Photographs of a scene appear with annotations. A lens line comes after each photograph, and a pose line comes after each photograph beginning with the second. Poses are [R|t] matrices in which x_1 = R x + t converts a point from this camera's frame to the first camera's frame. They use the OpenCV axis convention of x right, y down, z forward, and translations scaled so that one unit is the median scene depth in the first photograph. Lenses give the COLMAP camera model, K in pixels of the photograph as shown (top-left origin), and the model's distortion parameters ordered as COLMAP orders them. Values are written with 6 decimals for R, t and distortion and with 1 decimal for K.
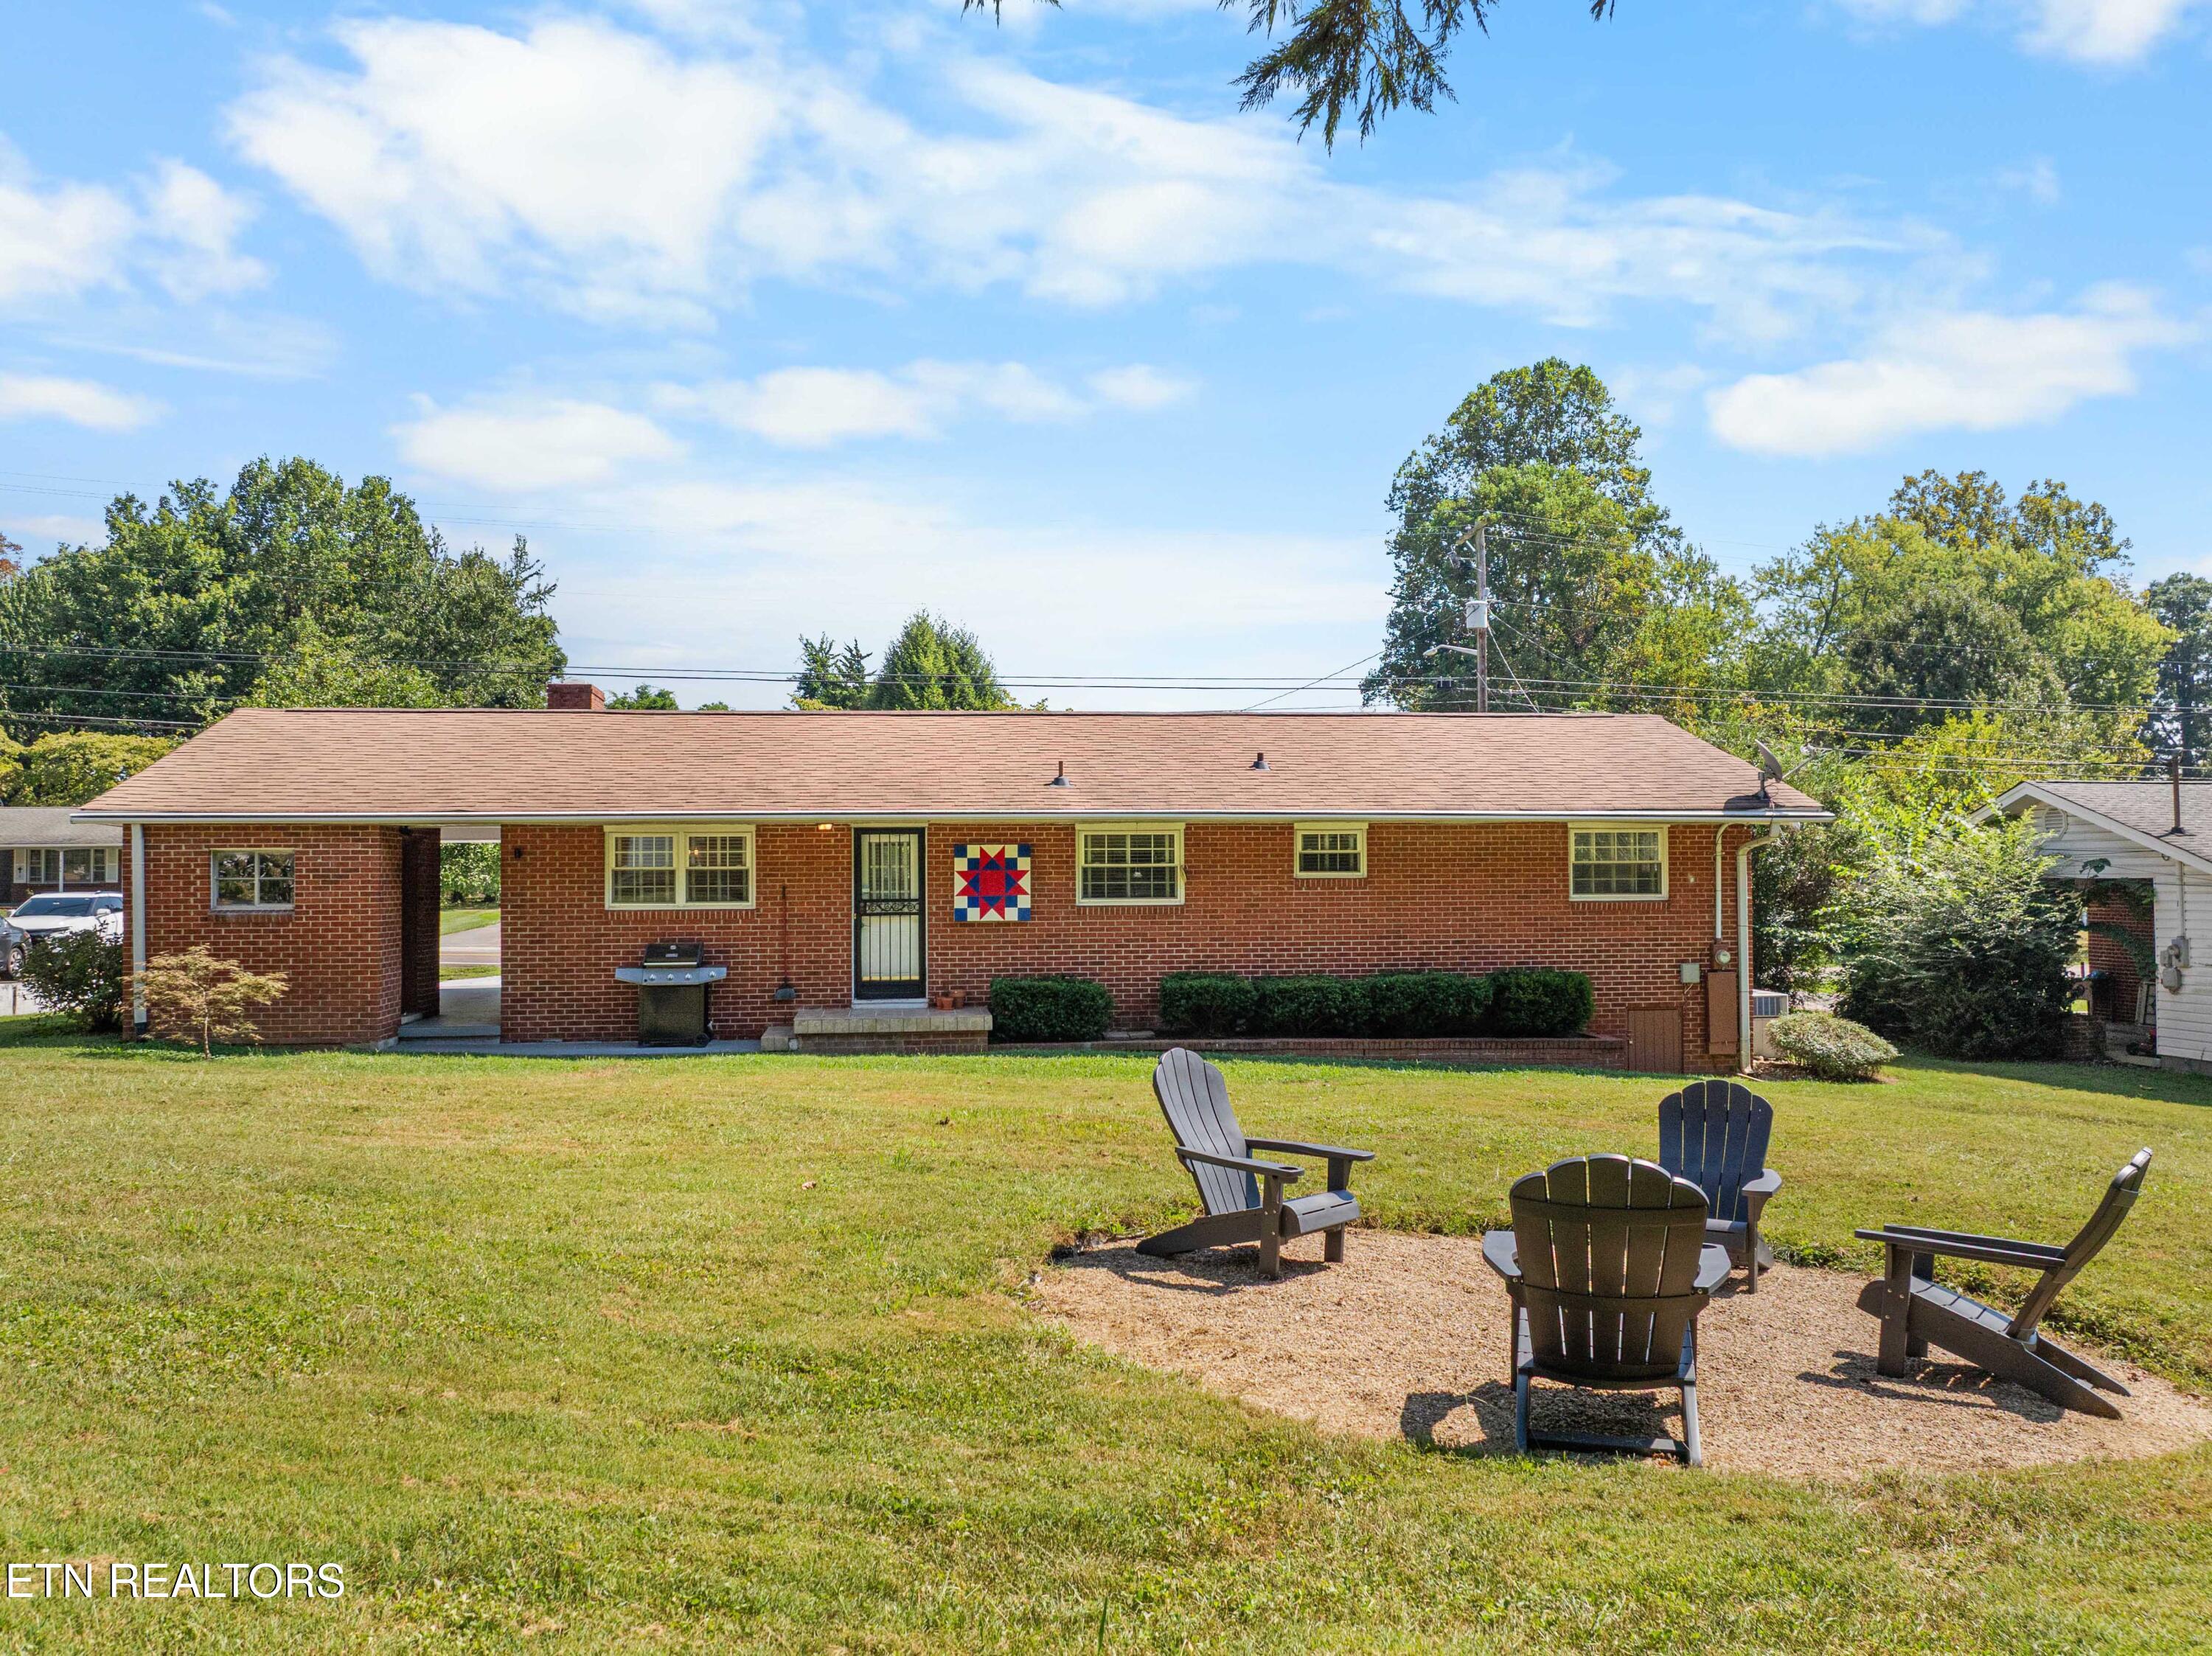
lens RADIAL K [[1572.8, 0, 1103.4], [0, 1572.8, 877.0], [0, 0, 1]] dist [-0.029001, -0.004169]
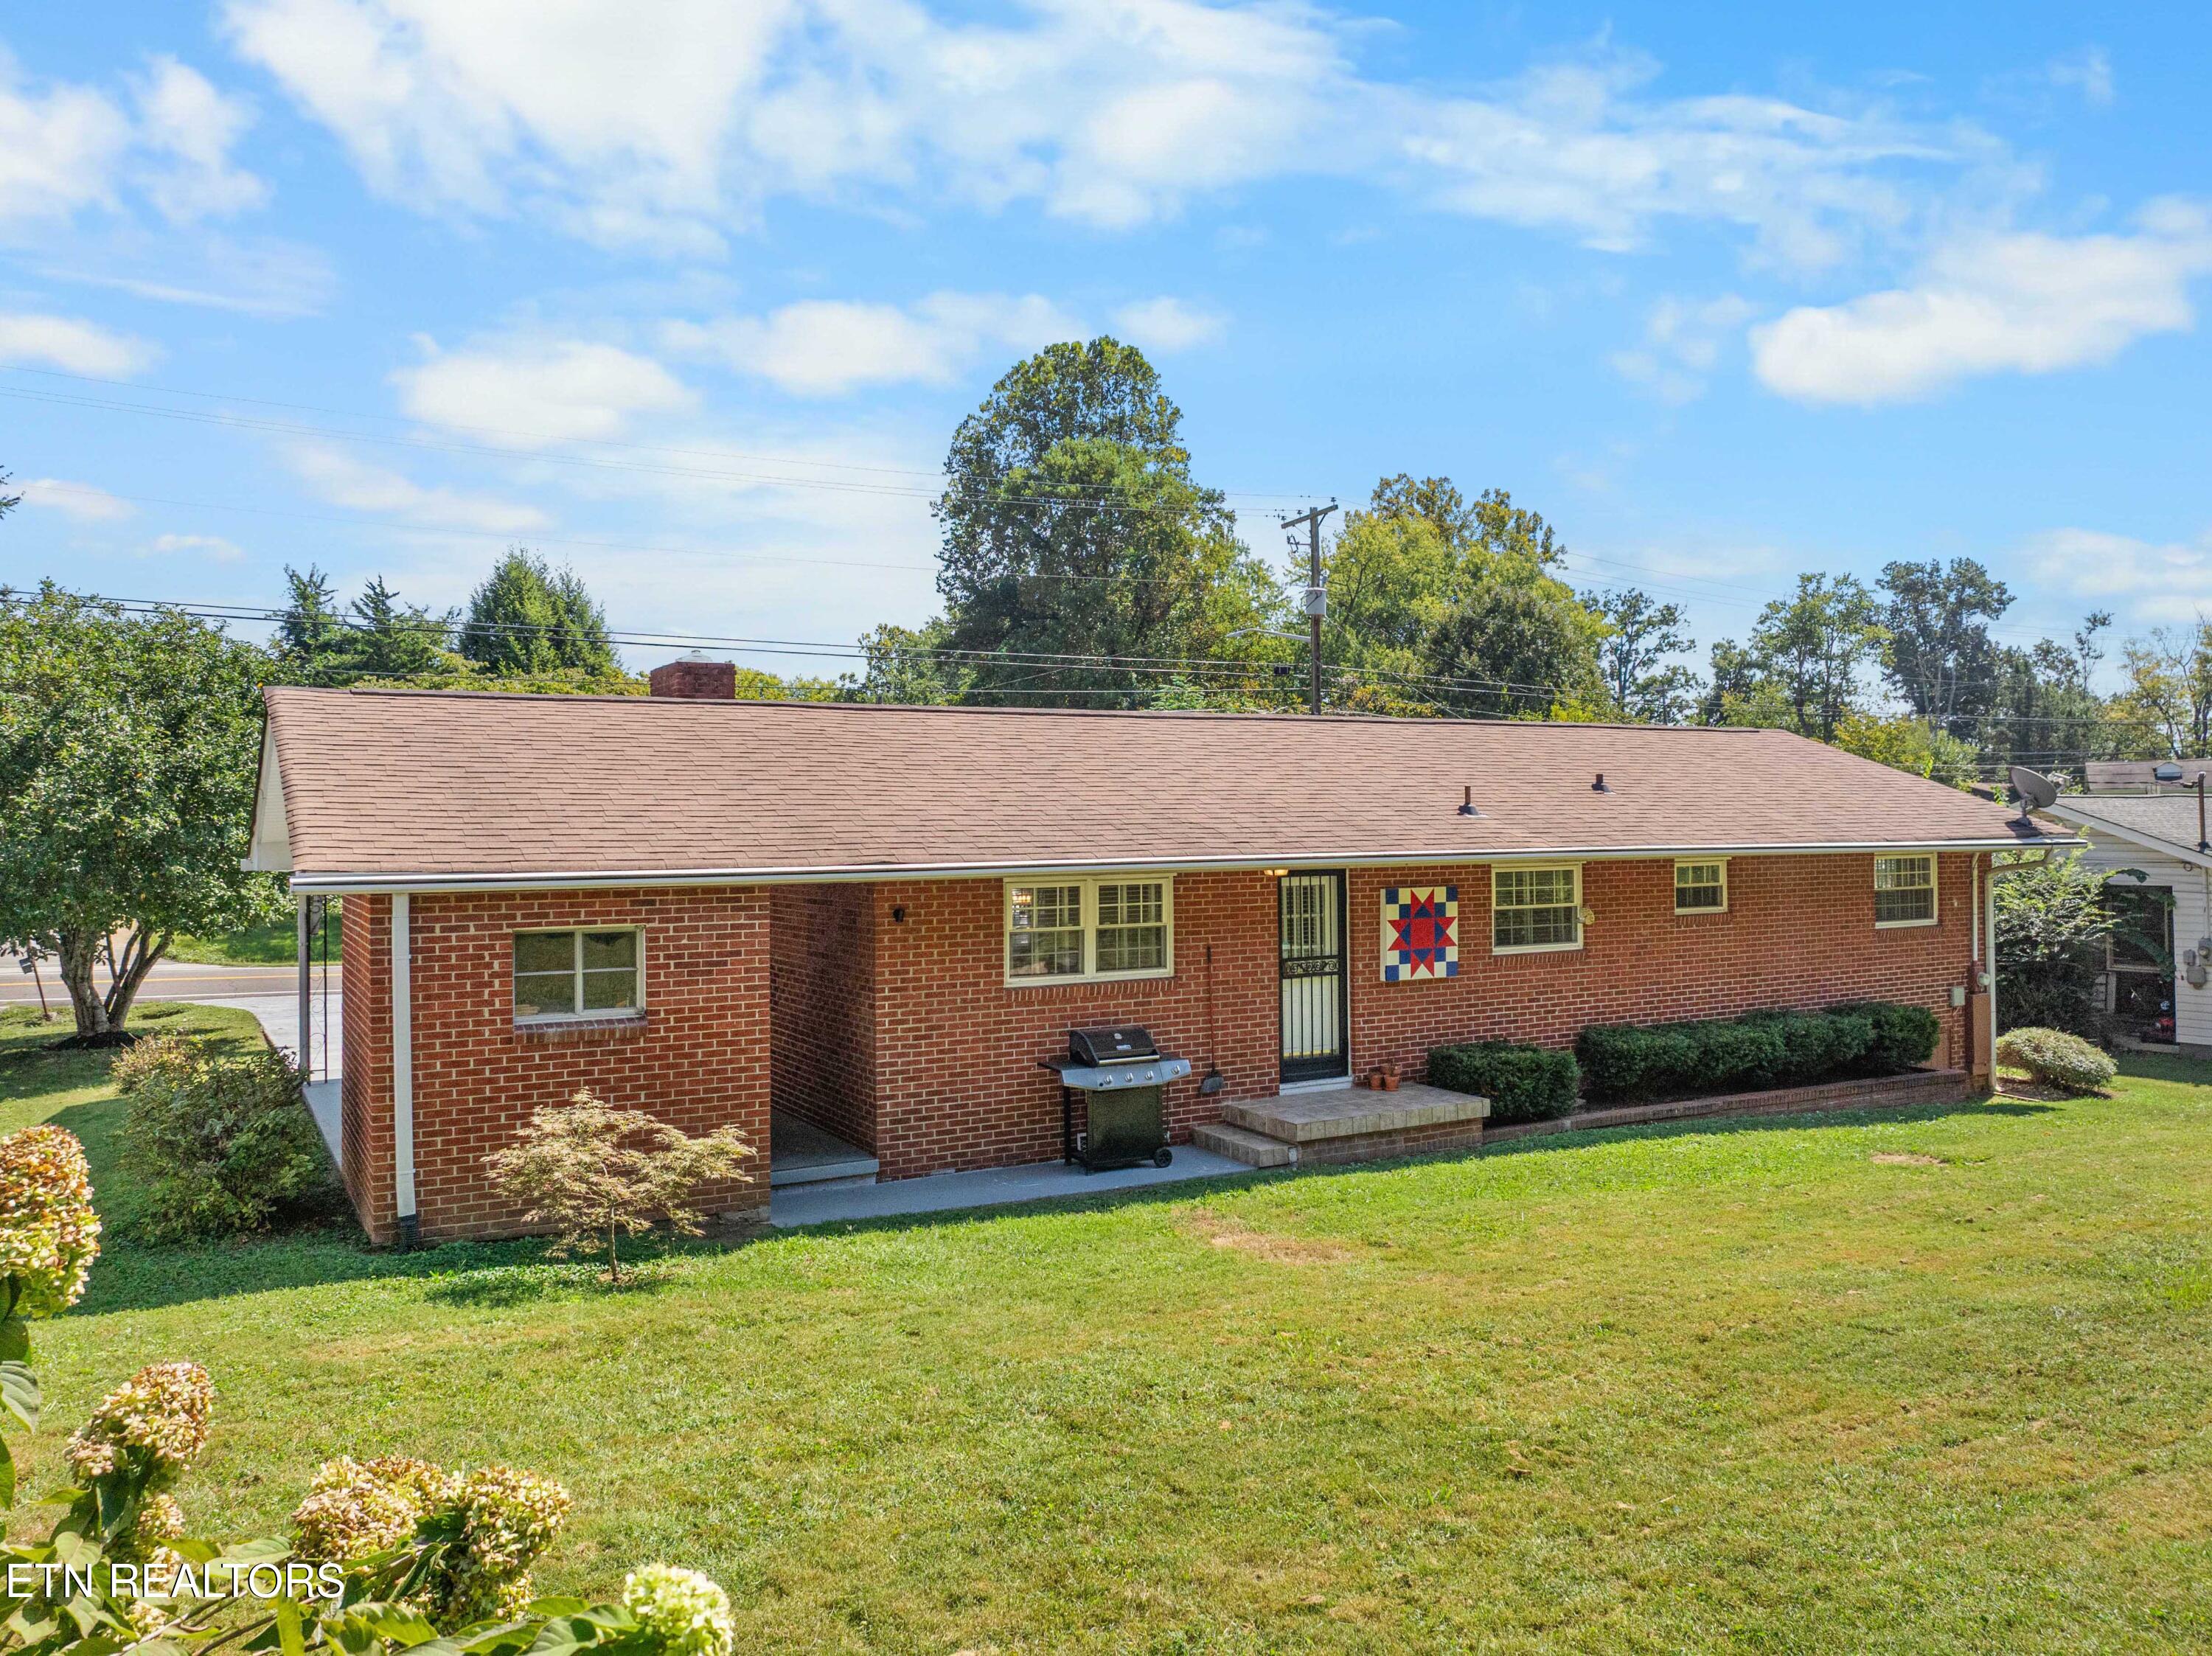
lens RADIAL K [[1561.0, 0, 1106.0], [0, 1561.0, 828.0], [0, 0, 1]] dist [-0.033470, -0.002468]
pose [[0.926920, -0.004644, 0.375230, -0.524613], [0.004888, 0.999988, 0.000303, -0.051973], [-0.375227, 0.001553, 0.926932, 0.289085]]
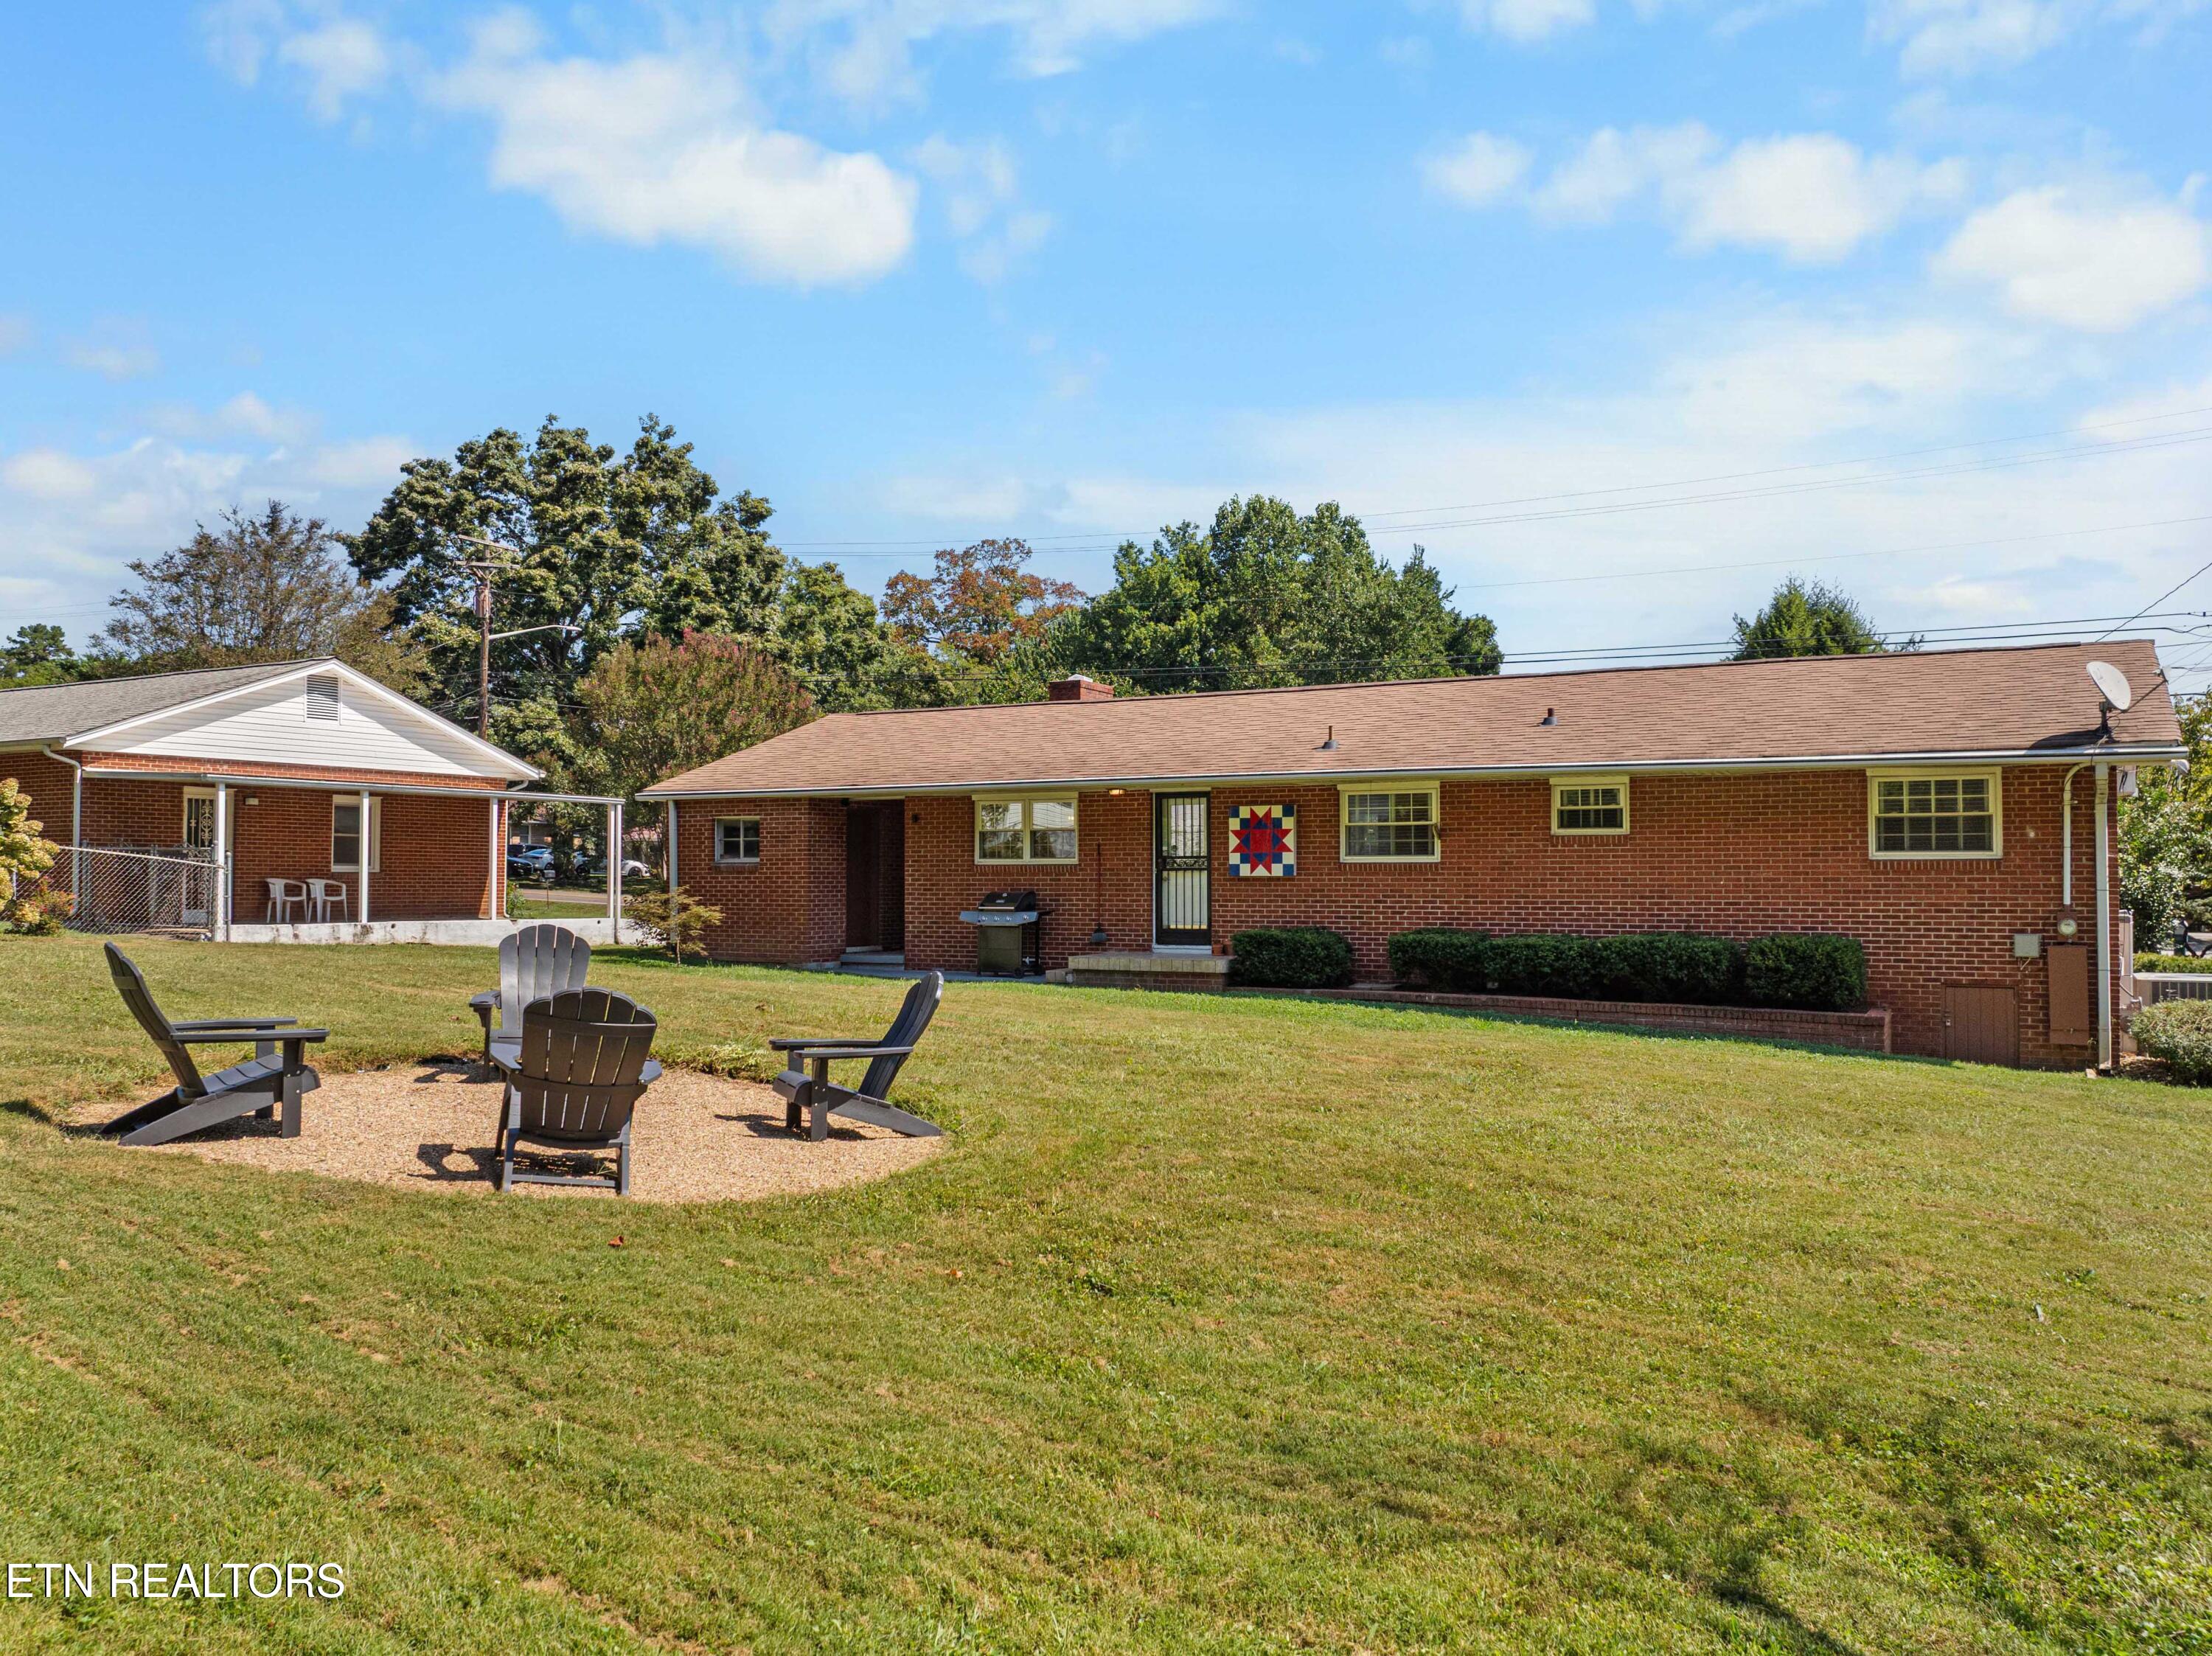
lens RADIAL K [[1561.0, 0, 1106.0], [0, 1561.0, 828.0], [0, 0, 1]] dist [-0.033470, -0.002468]
pose [[0.831605, -0.010131, -0.555274, 0.429376], [-0.003878, 0.999703, -0.024048, 0.020722], [0.555353, 0.022152, 0.831319, 0.042894]]
